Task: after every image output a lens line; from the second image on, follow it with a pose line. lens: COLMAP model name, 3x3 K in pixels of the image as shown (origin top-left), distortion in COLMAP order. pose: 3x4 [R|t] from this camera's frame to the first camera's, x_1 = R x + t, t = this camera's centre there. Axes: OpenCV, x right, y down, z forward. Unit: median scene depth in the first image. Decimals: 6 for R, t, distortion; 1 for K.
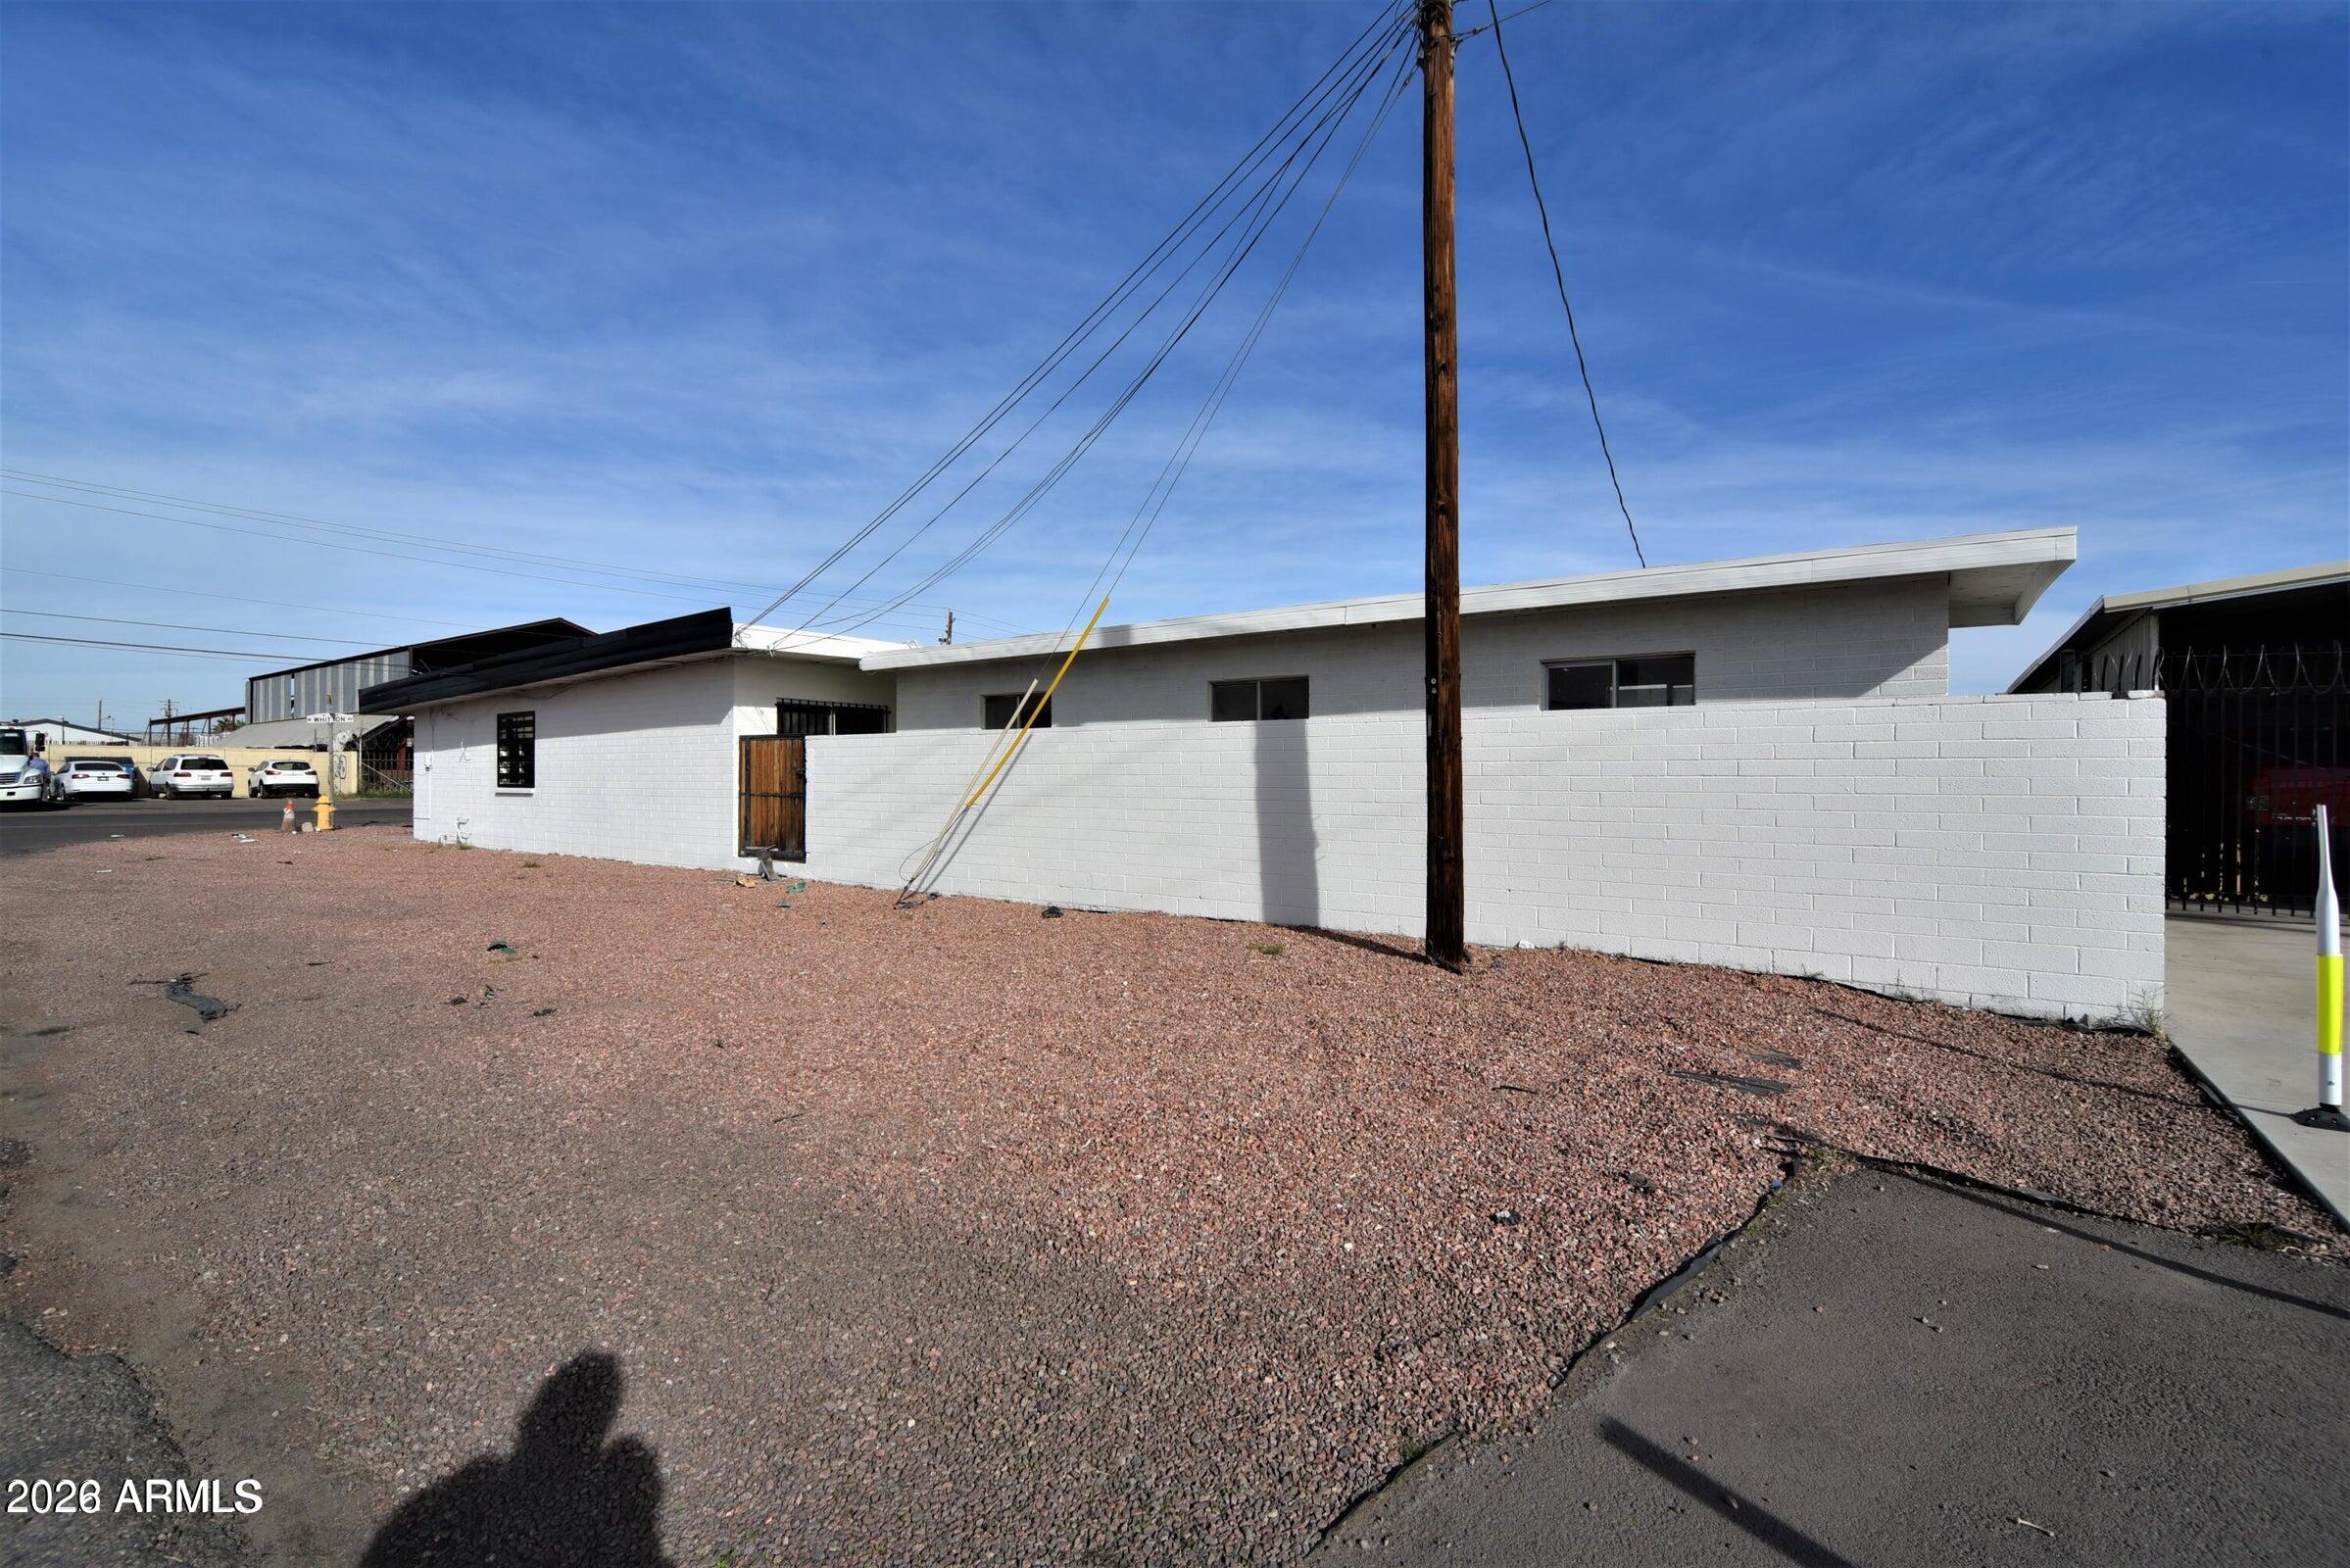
lens RADIAL K [[1030.9, 0, 1175.0], [0, 1030.9, 784.0], [0, 0, 1]] dist [-0.001091, 0.000033]
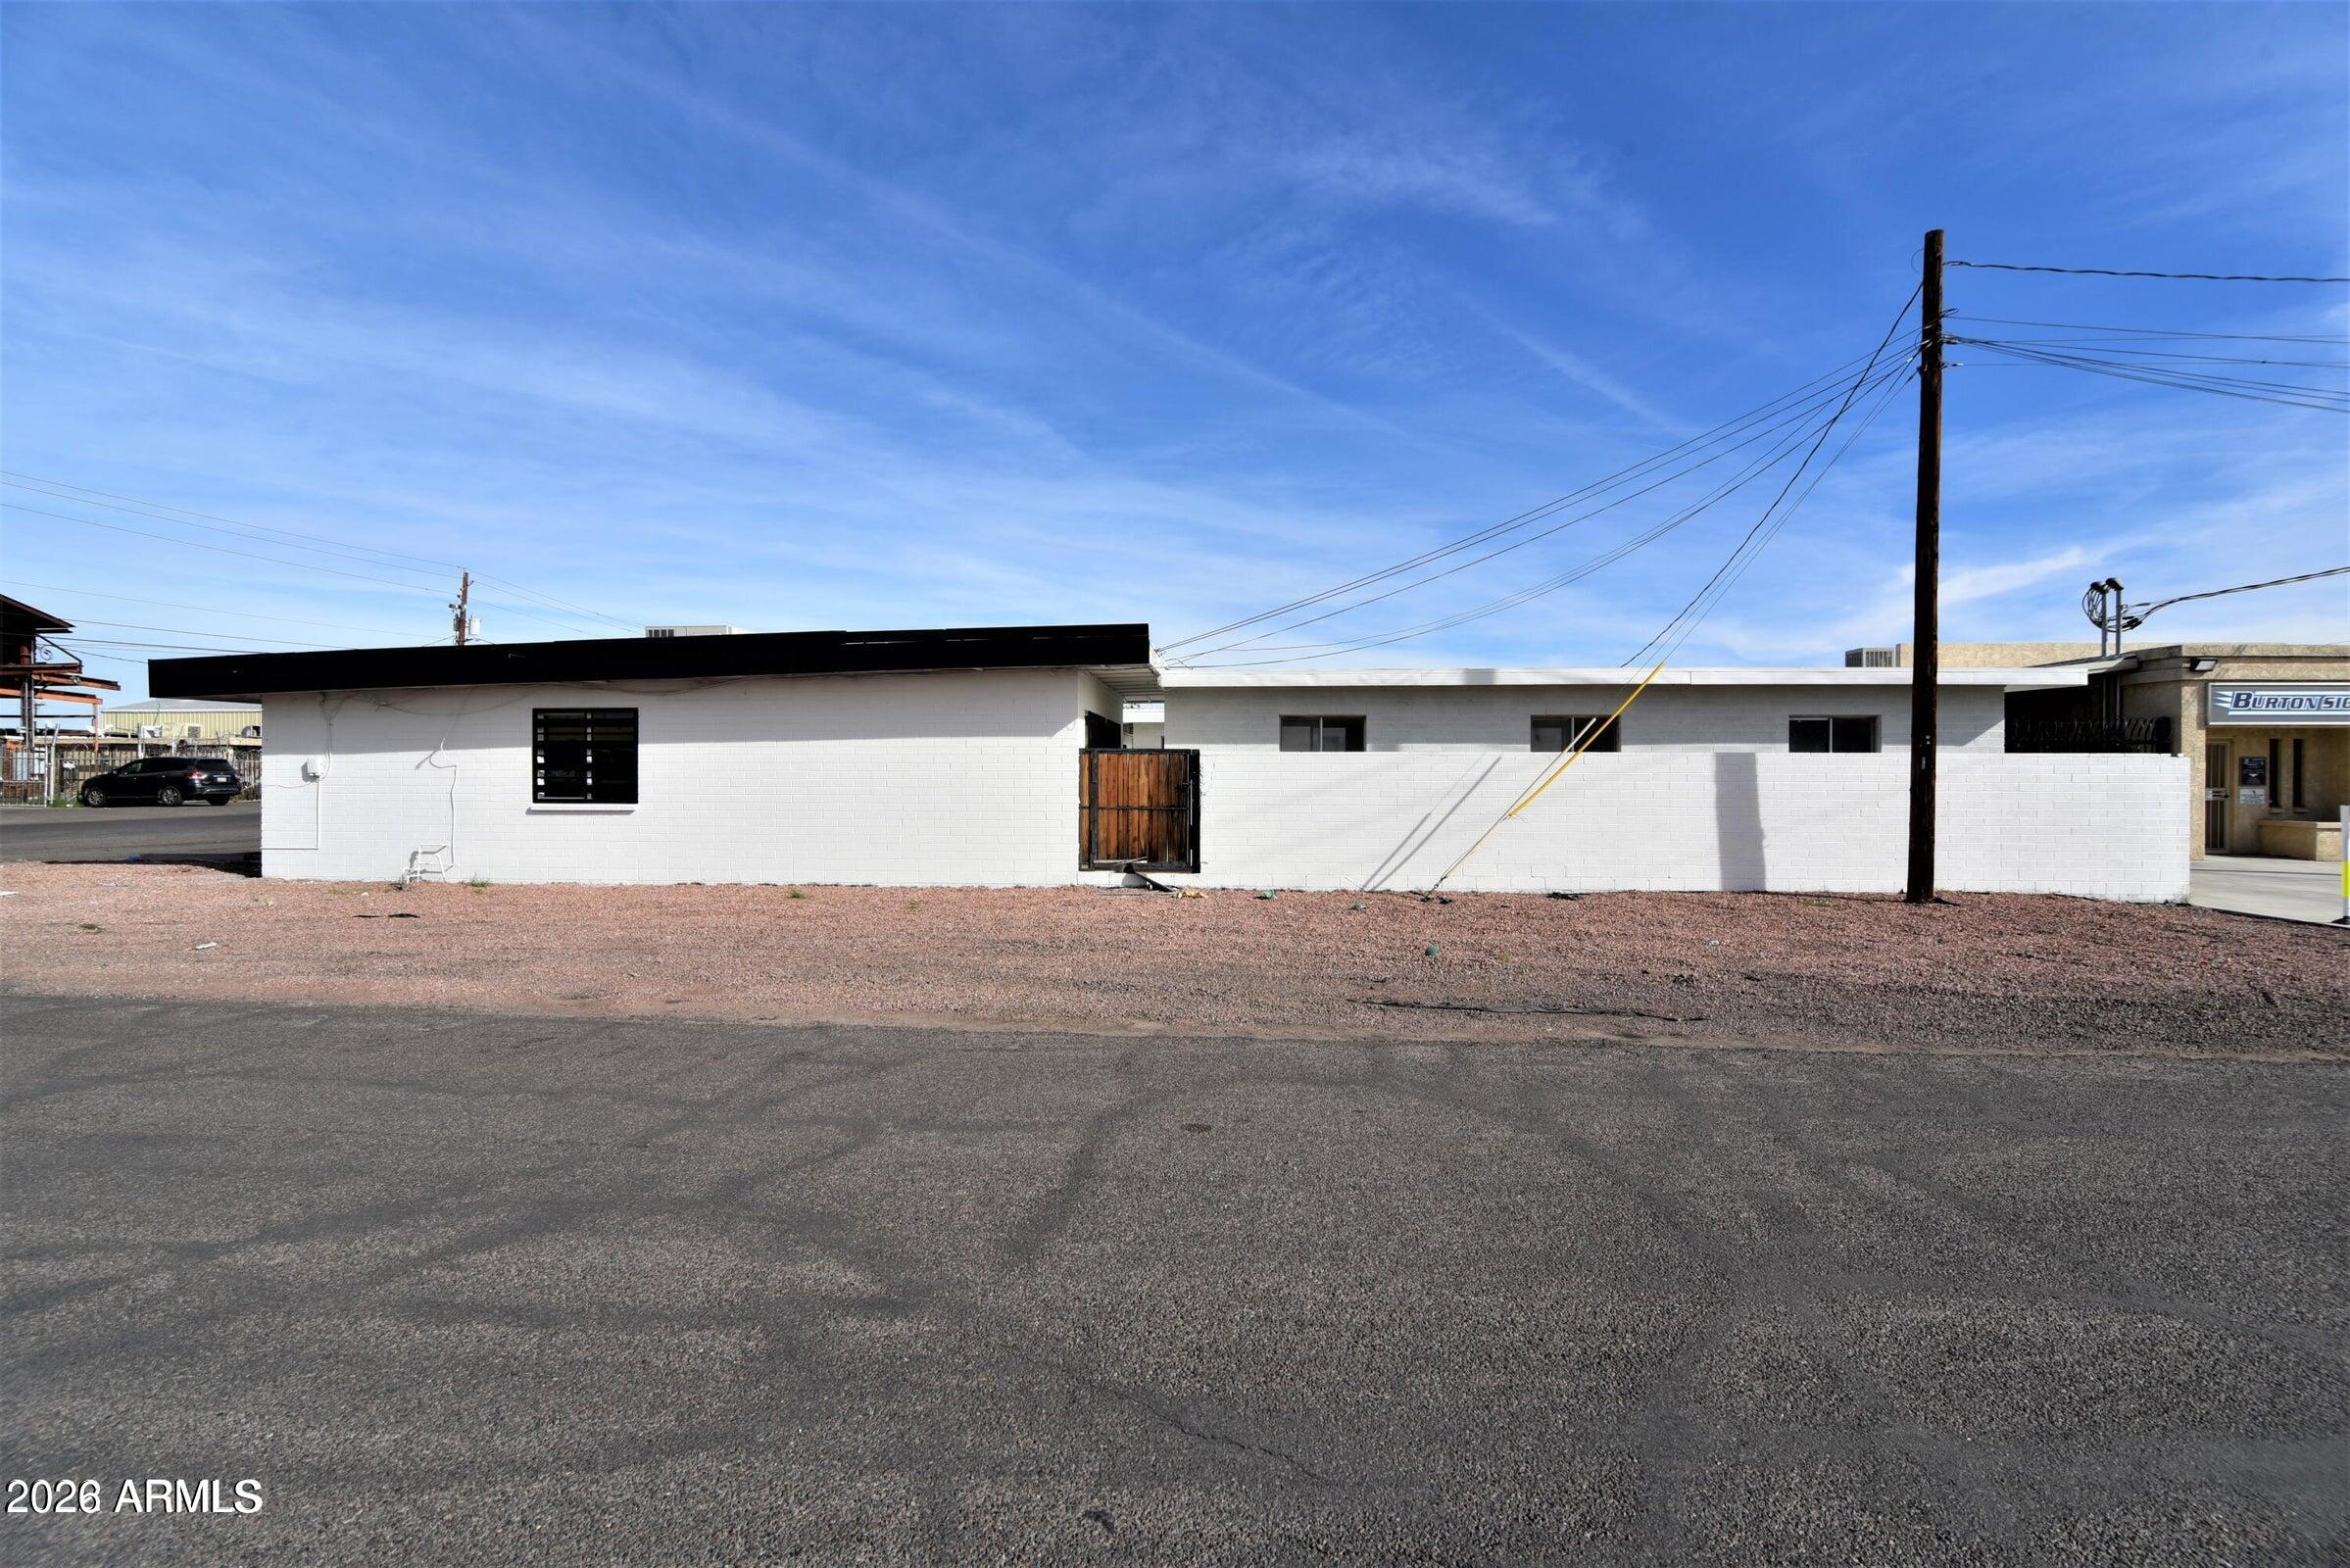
lens RADIAL K [[1030.9, 0, 1175.0], [0, 1030.9, 784.0], [0, 0, 1]] dist [-0.001091, 0.000033]
pose [[0.854002, 0.004666, 0.520248, -0.936446], [0.002894, 0.999902, -0.013718, 0.001271], [-0.520261, 0.013221, 0.853905, 0.123251]]
